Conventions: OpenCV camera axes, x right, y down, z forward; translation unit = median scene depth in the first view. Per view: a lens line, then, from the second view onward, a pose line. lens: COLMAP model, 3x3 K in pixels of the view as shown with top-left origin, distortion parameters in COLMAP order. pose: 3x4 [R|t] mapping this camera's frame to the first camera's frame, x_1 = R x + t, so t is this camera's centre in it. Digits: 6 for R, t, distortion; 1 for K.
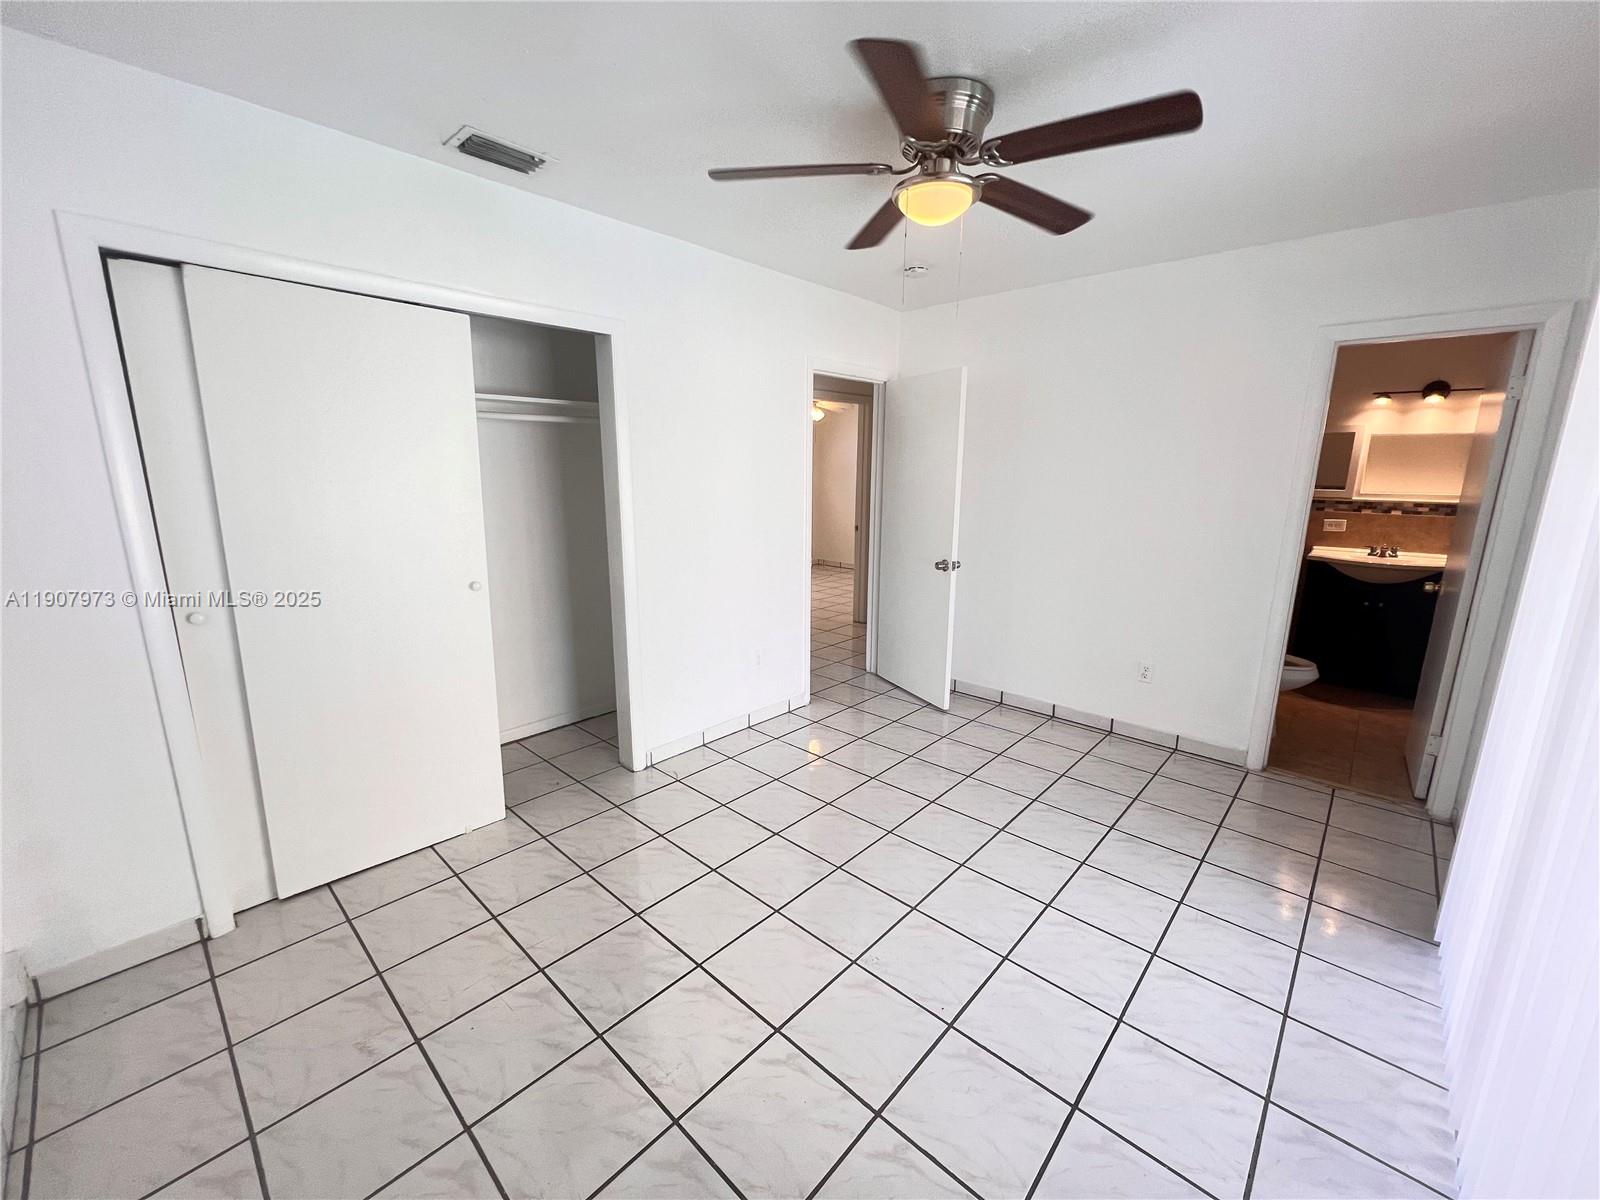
lens RADIAL K [[639.9, 0, 793.7], [0, 639.9, 598.5], [0, 0, 1]] dist [0.001328, -0.000071]
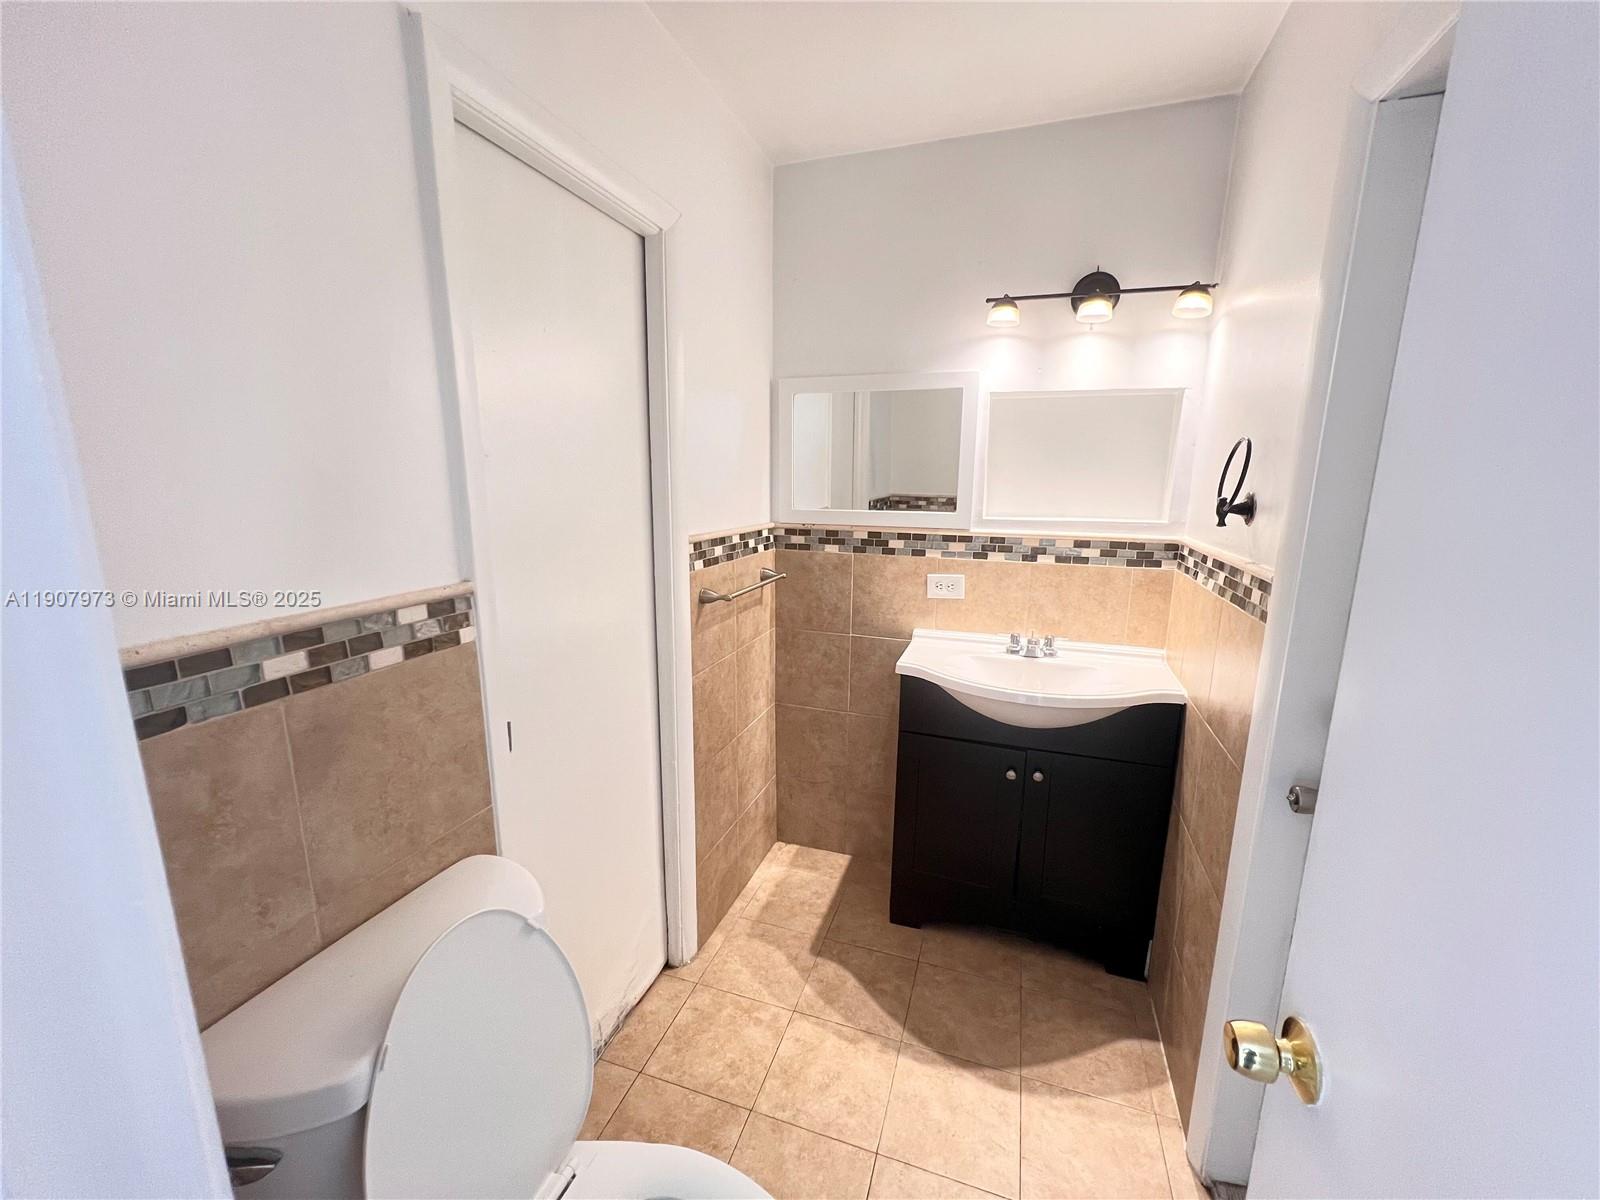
lens RADIAL K [[639.9, 0, 803.9], [0, 639.9, 601.7], [0, 0, 1]] dist [0.001328, -0.000071]
pose [[0.910944, -0.076871, 0.405304, 0.586240], [0.079795, 0.996764, 0.009703, -0.121959], [-0.404739, 0.023502, 0.914130, 0.643378]]
